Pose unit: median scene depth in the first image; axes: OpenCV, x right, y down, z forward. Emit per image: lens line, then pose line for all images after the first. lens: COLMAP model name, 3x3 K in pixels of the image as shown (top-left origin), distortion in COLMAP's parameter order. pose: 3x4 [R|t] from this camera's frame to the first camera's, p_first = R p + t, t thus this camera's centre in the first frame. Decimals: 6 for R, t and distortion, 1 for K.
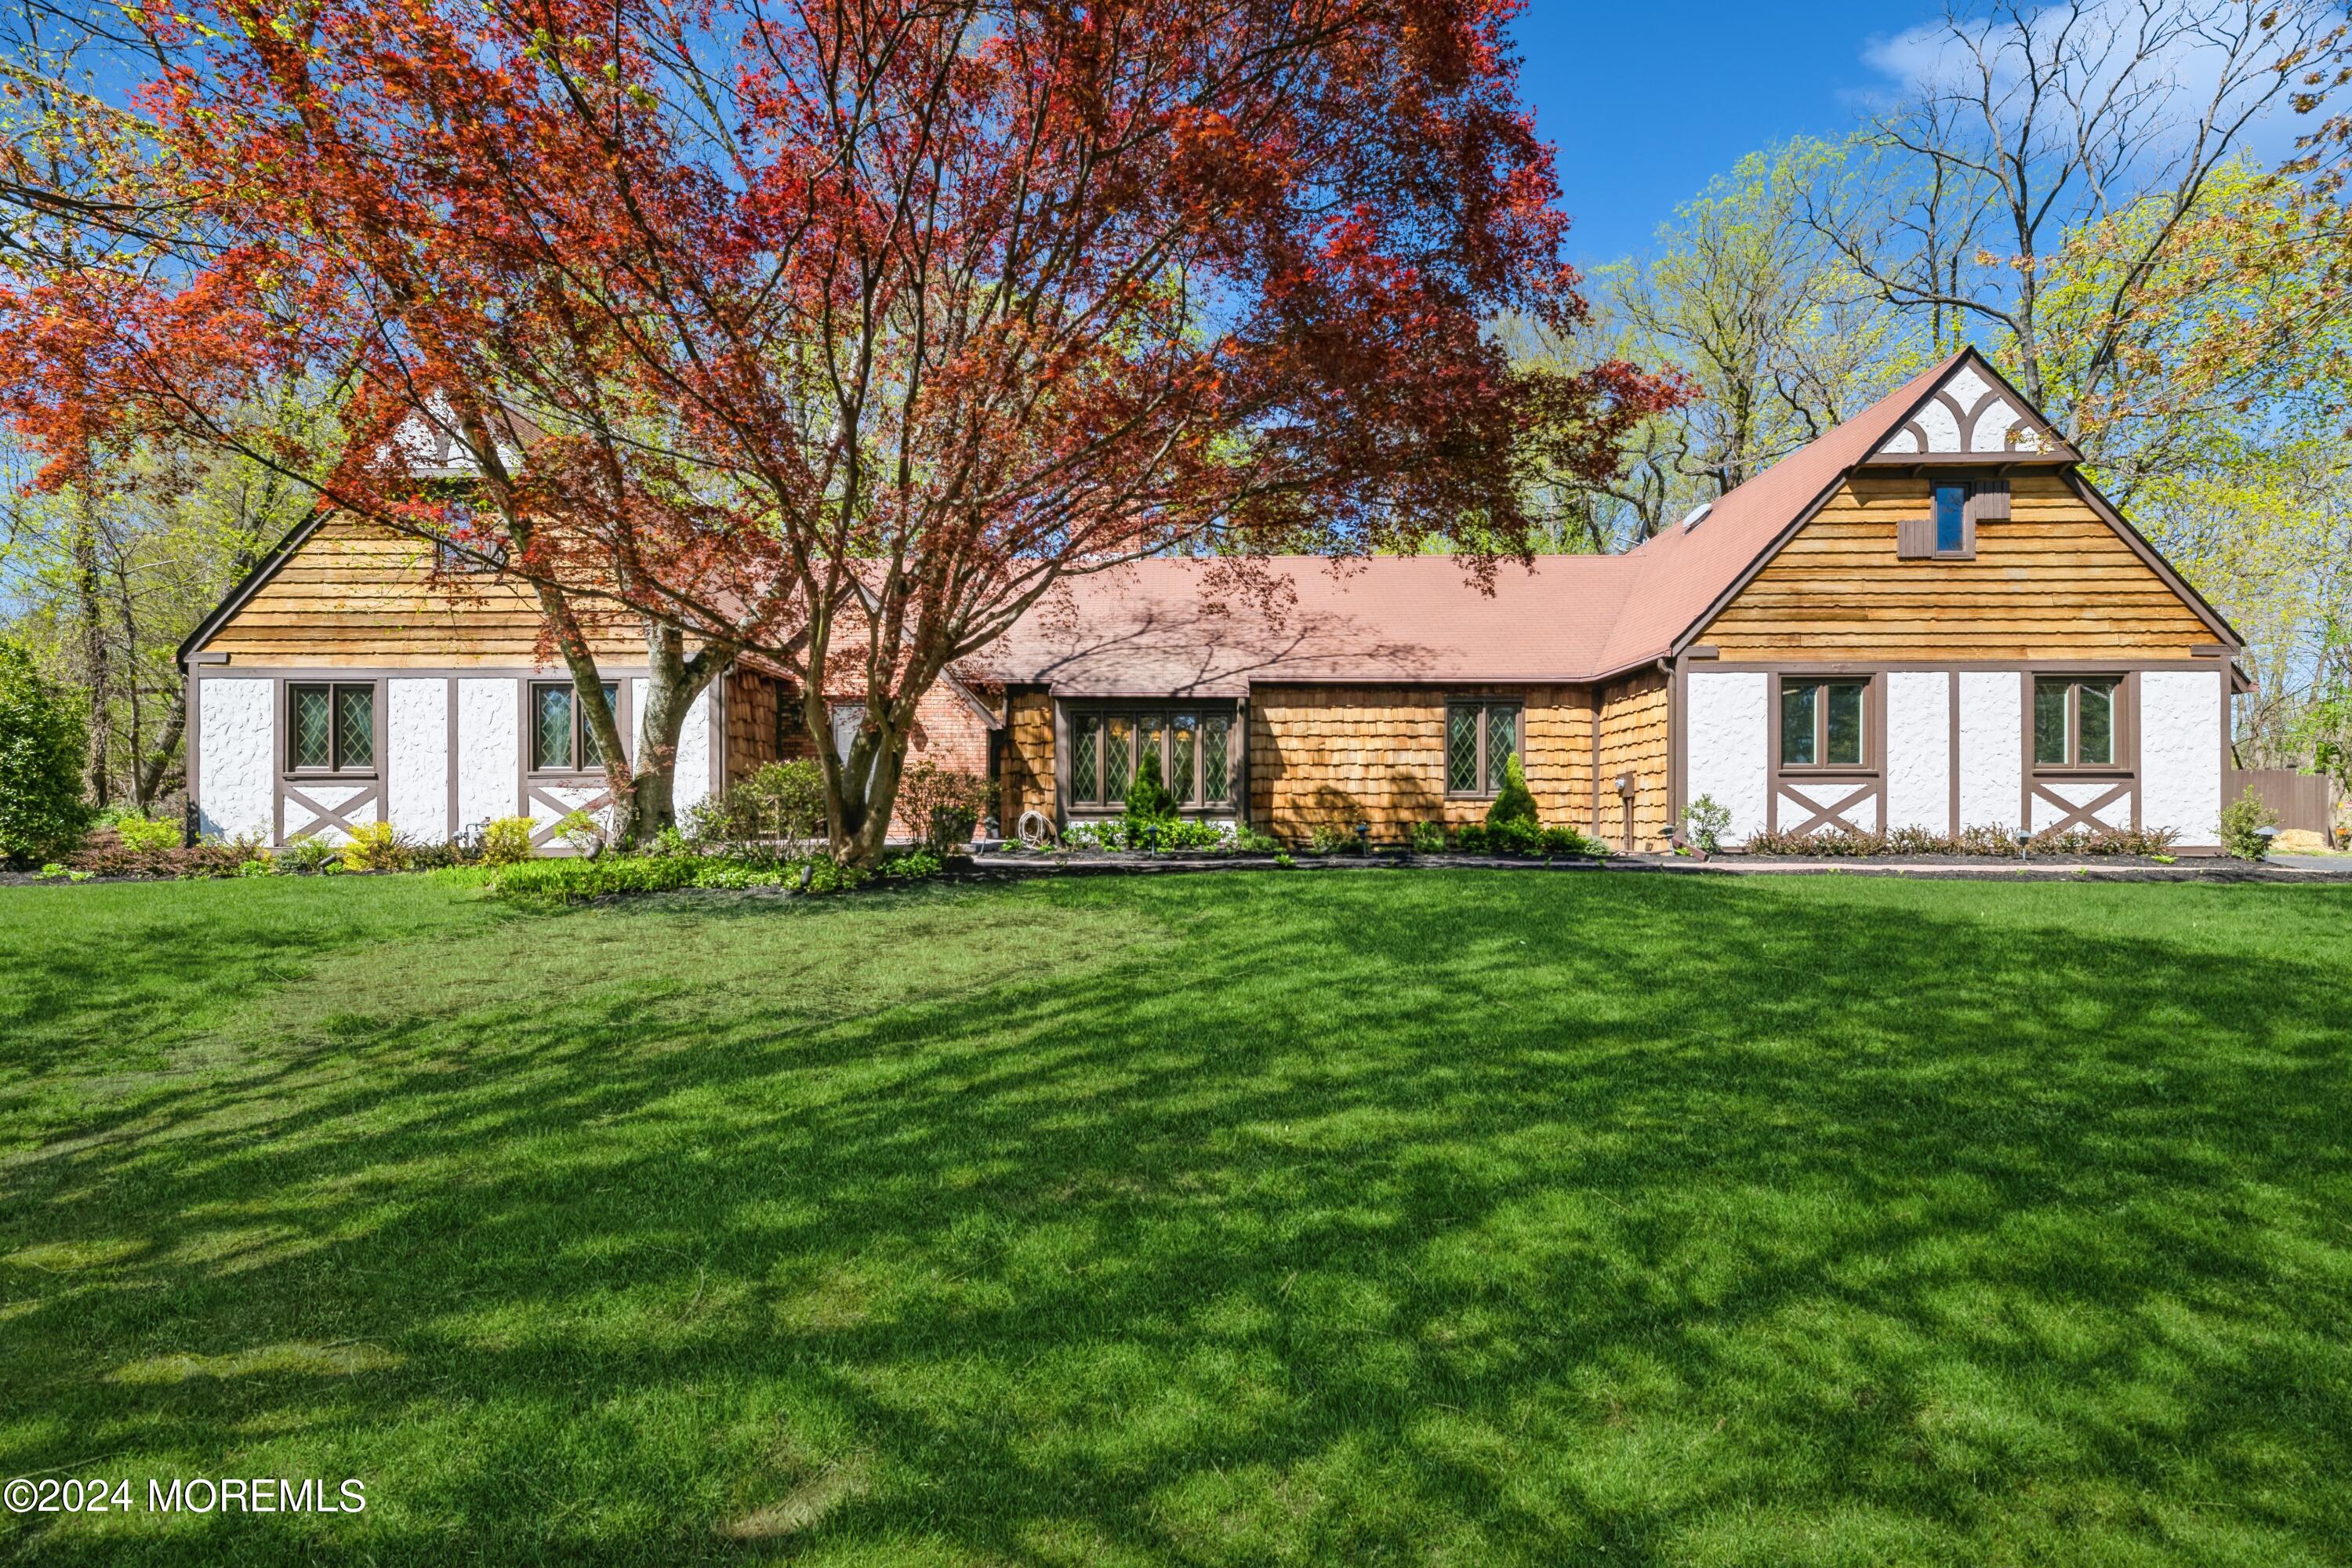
lens RADIAL K [[950.4, 0, 1181.8], [0, 950.4, 836.6], [0, 0, 1]] dist [-0.000420, 0.000207]
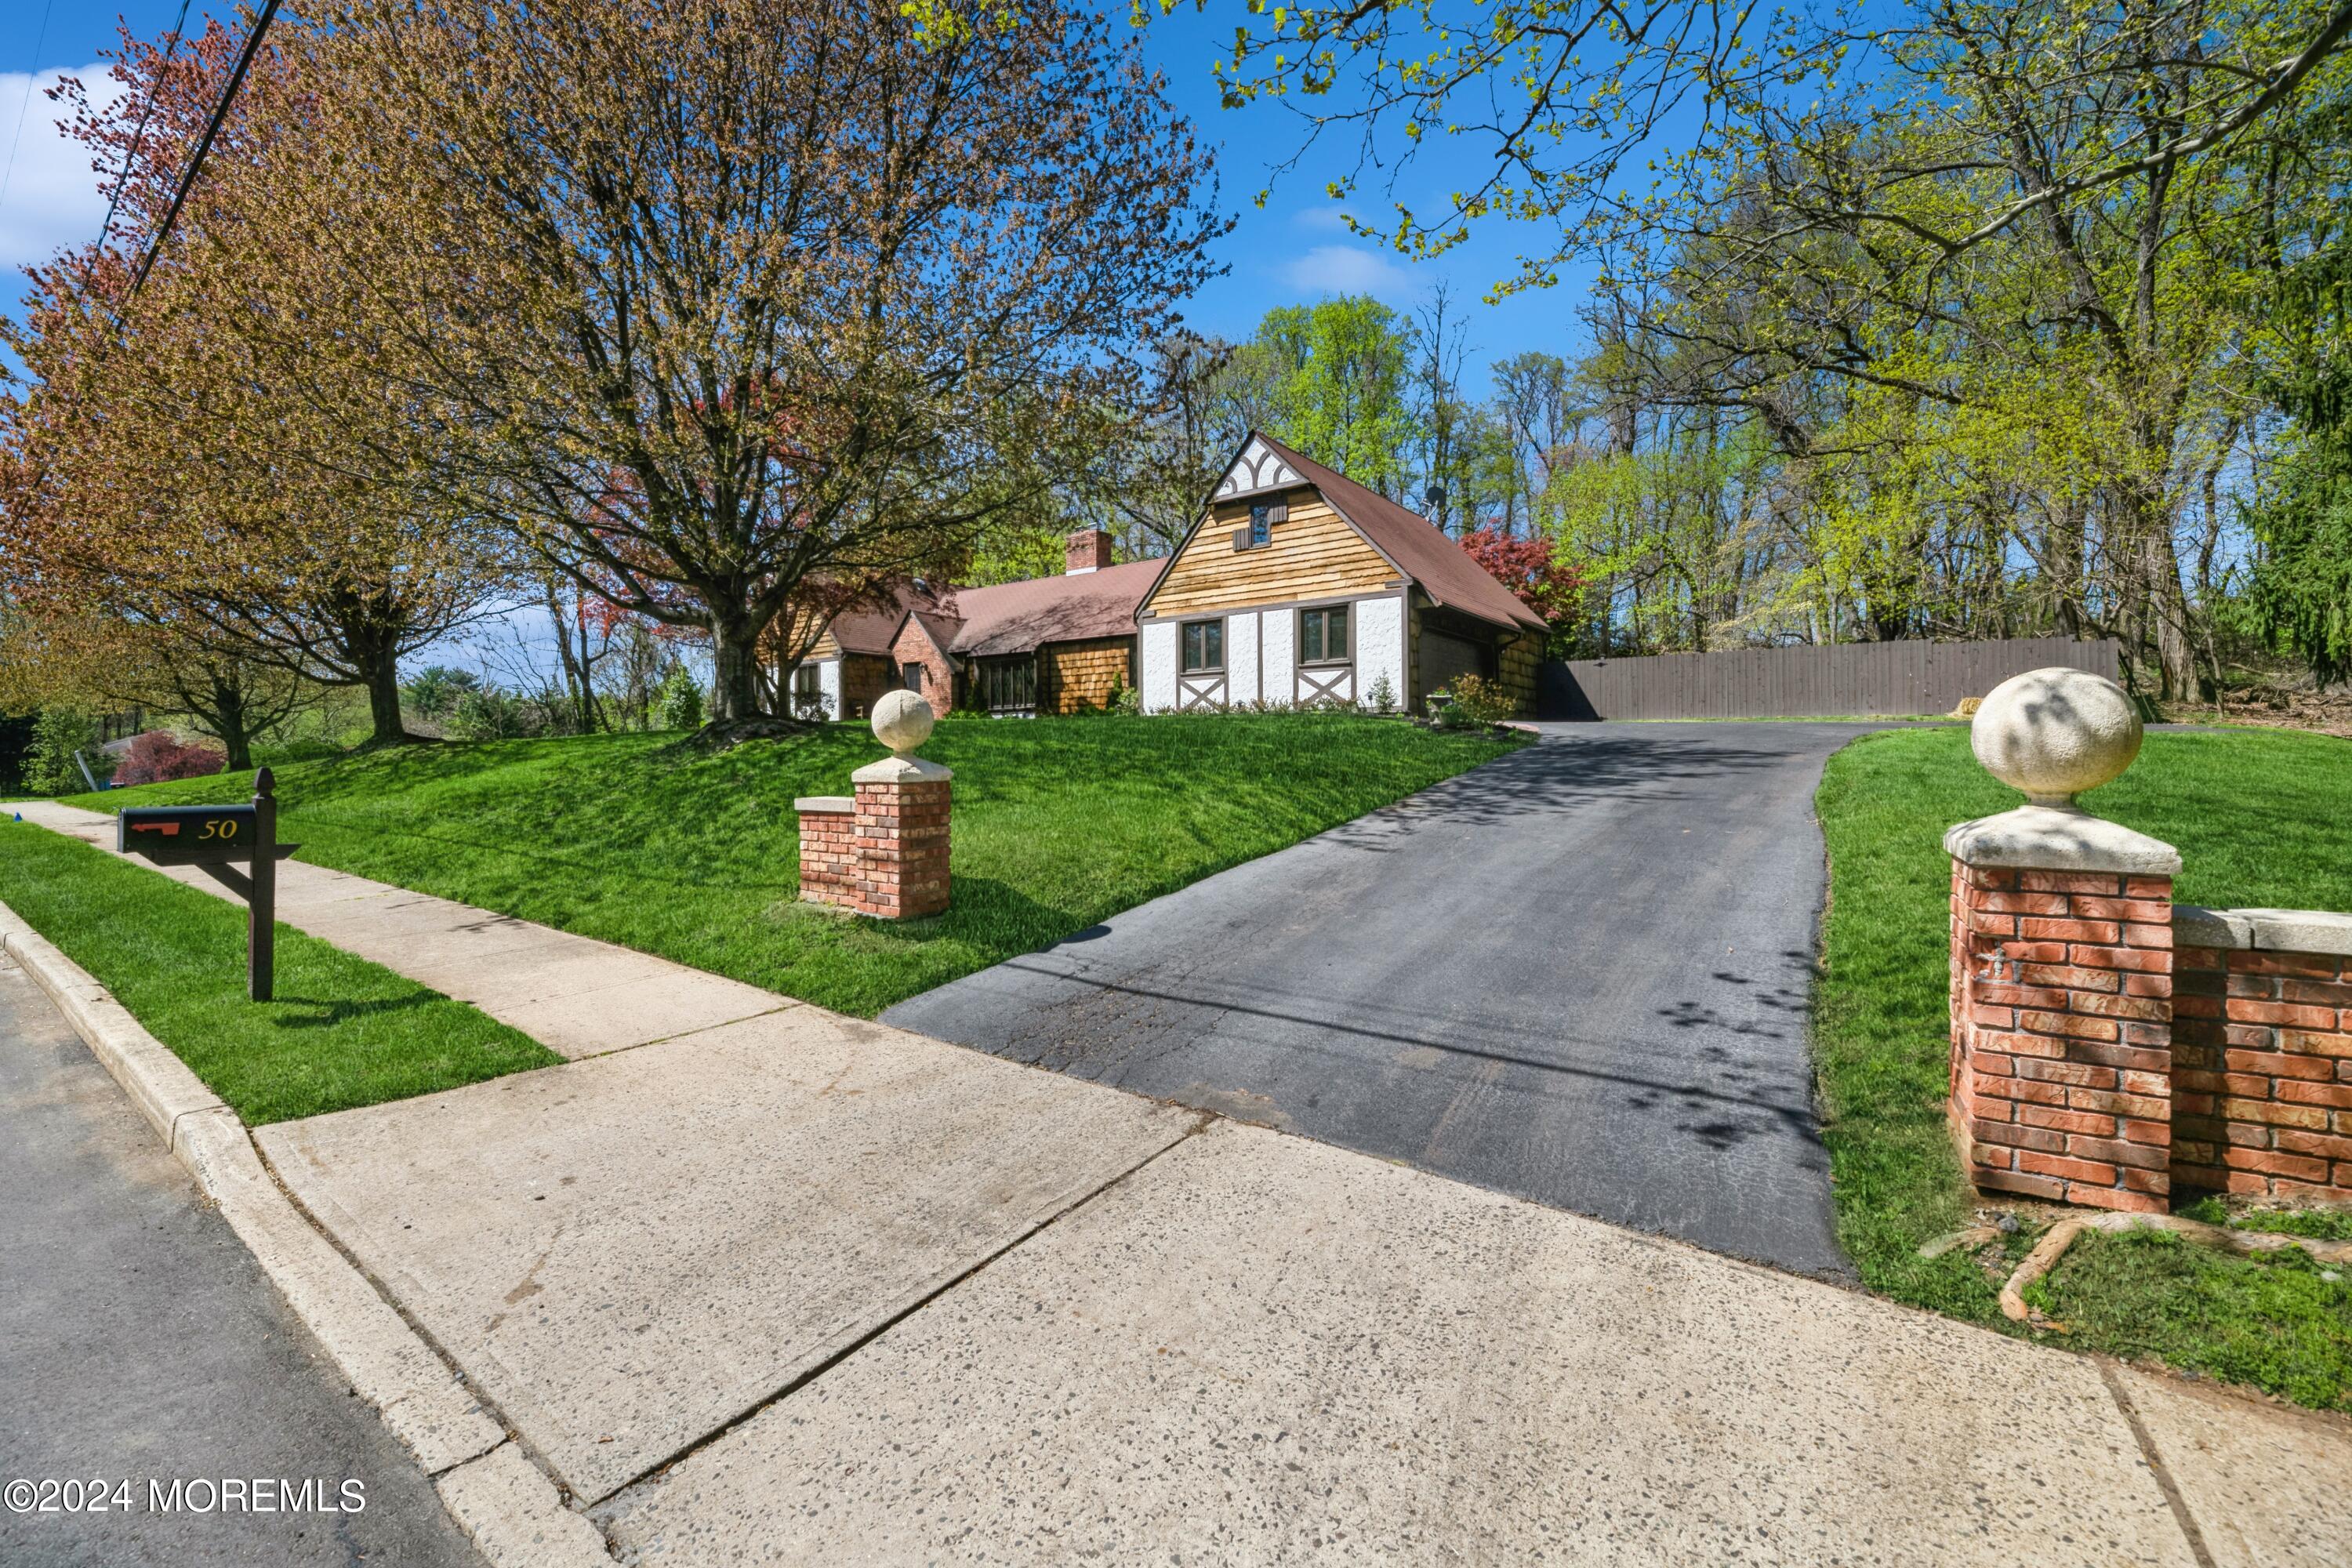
lens RADIAL K [[950.4, 0, 1176.0], [0, 950.4, 765.8], [0, 0, 1]] dist [-0.000420, 0.000207]
pose [[0.809027, 0.001133, -0.587771, 1.716642], [-0.005810, 0.999965, -0.006070, 0.121649], [0.587743, 0.008326, 0.809005, -0.505922]]
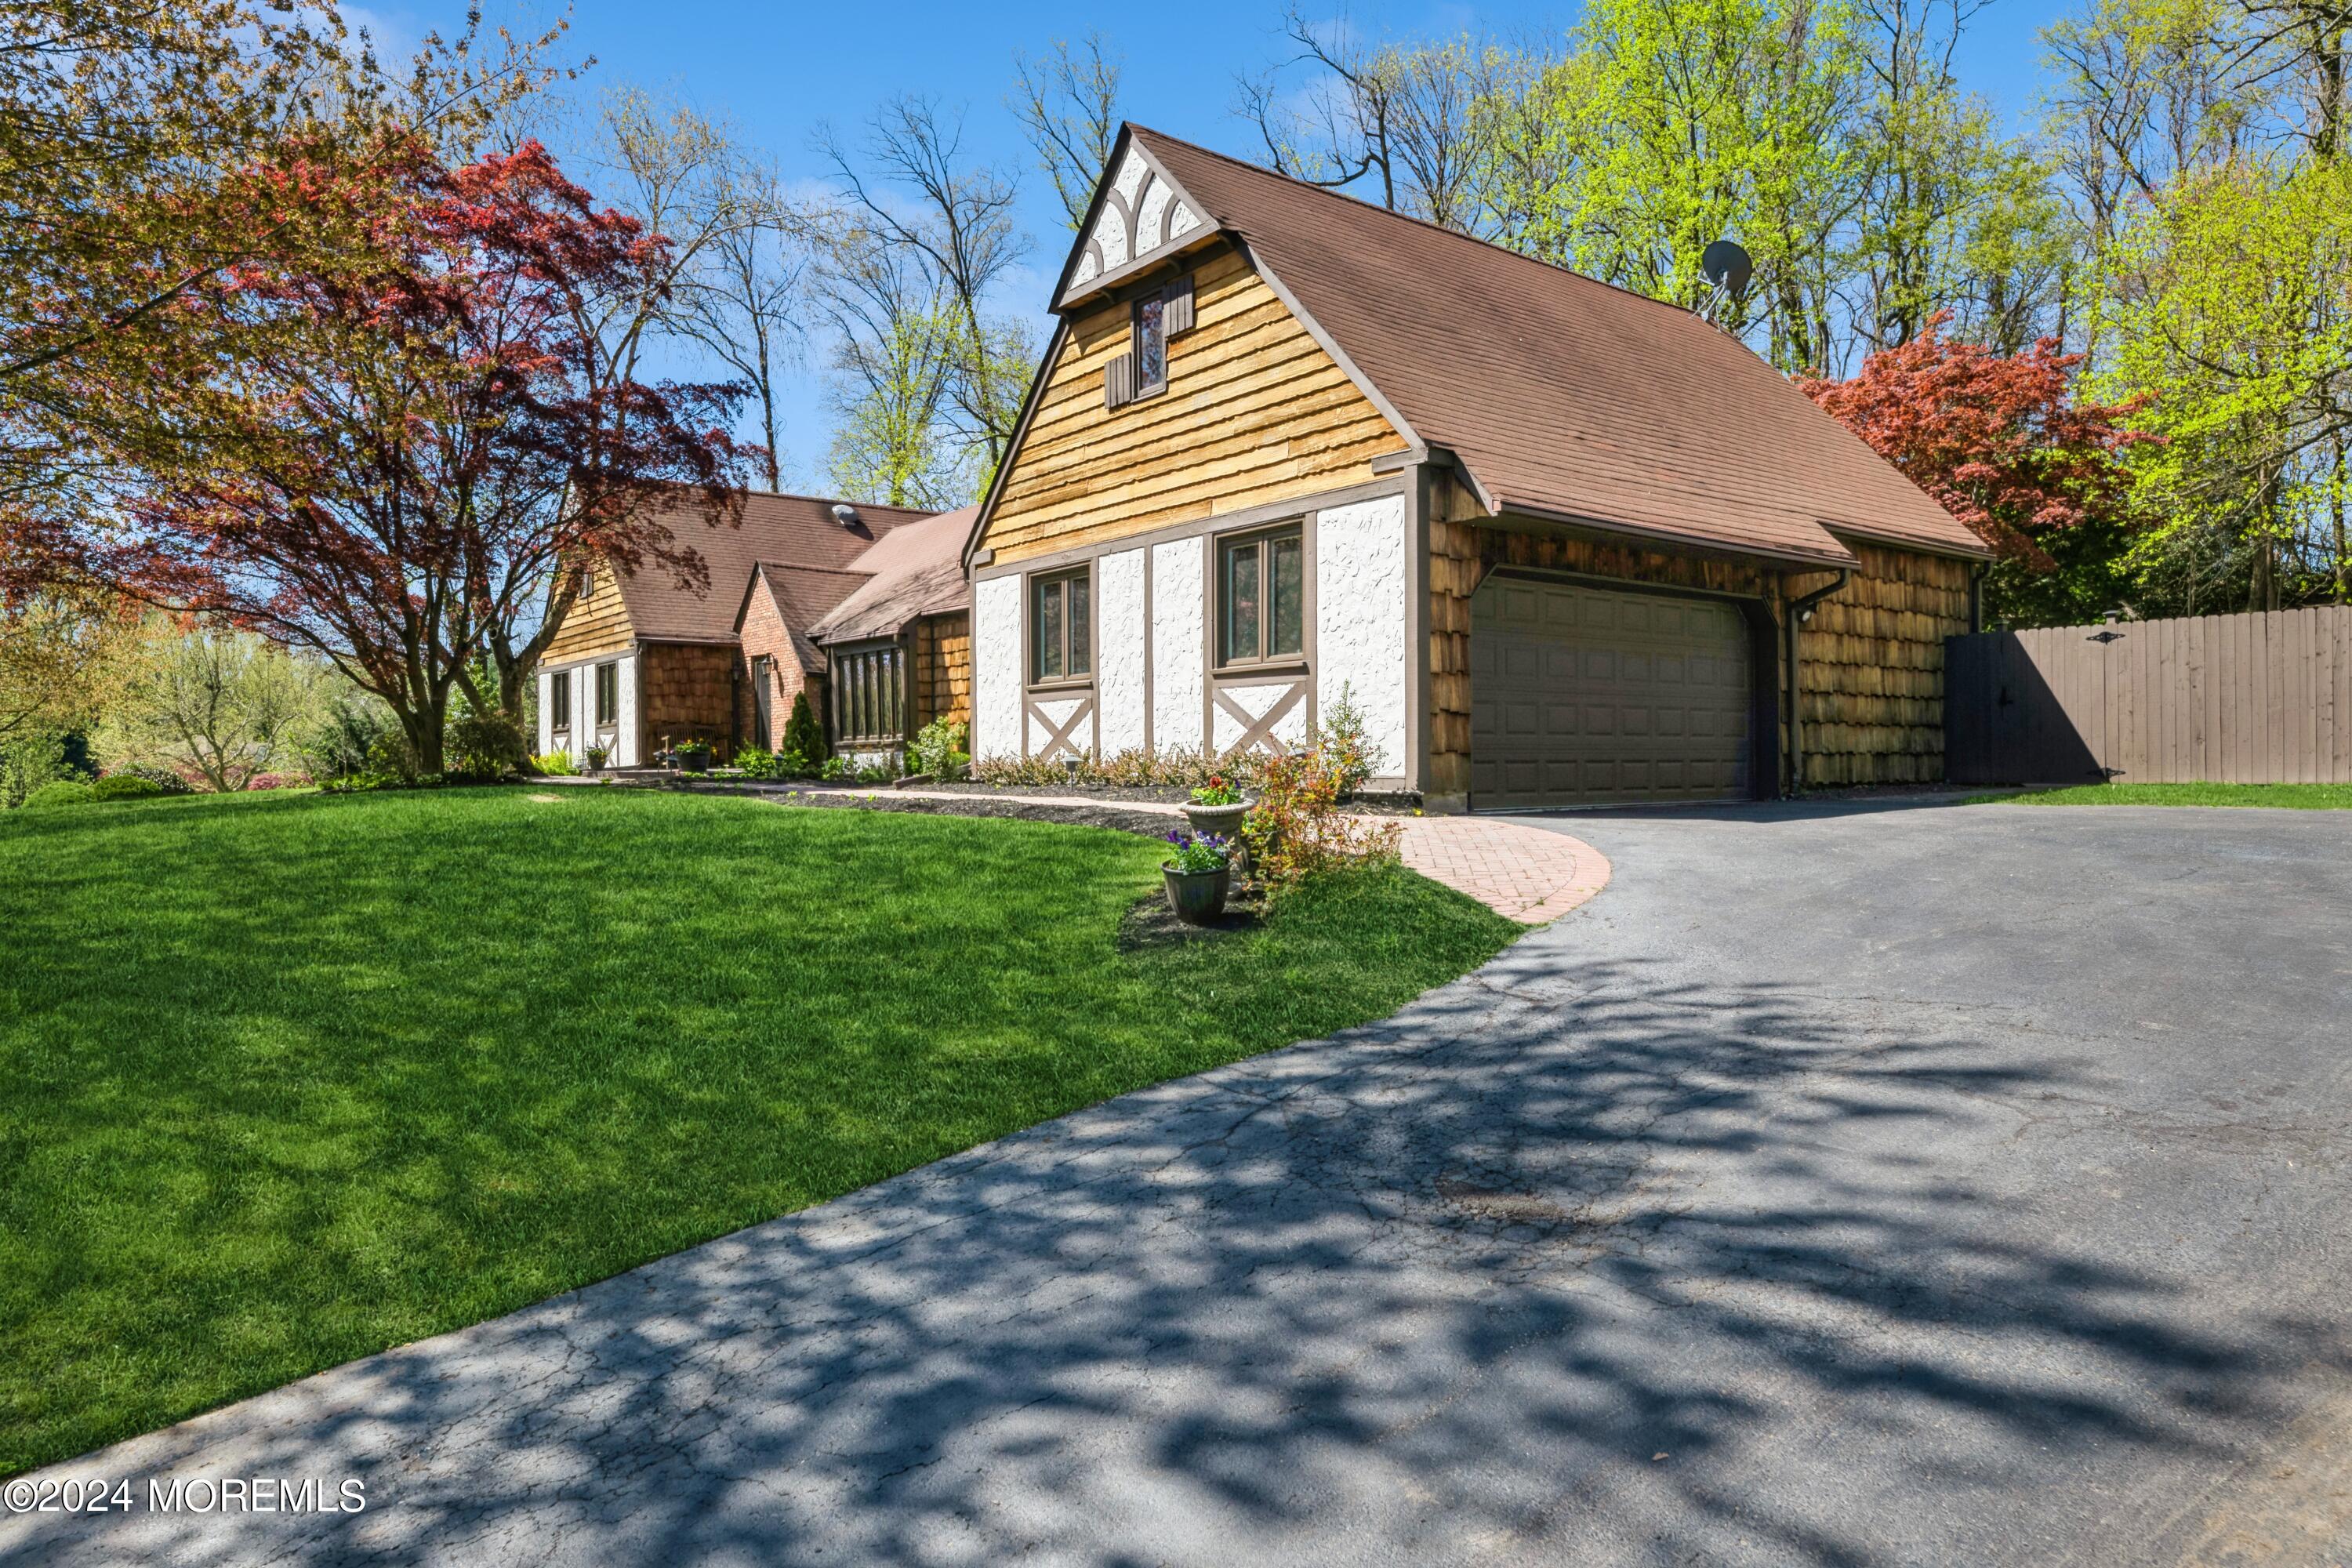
lens RADIAL K [[1411.3, 0, 1179.8], [0, 1411.3, 788.5], [0, 0, 1]] dist [0.018762, 0.000385]
pose [[0.626674, 0.009991, -0.779217, 1.709289], [-0.007433, 0.999949, 0.006843, 0.012401], [0.779246, 0.001504, 0.626716, 0.311609]]
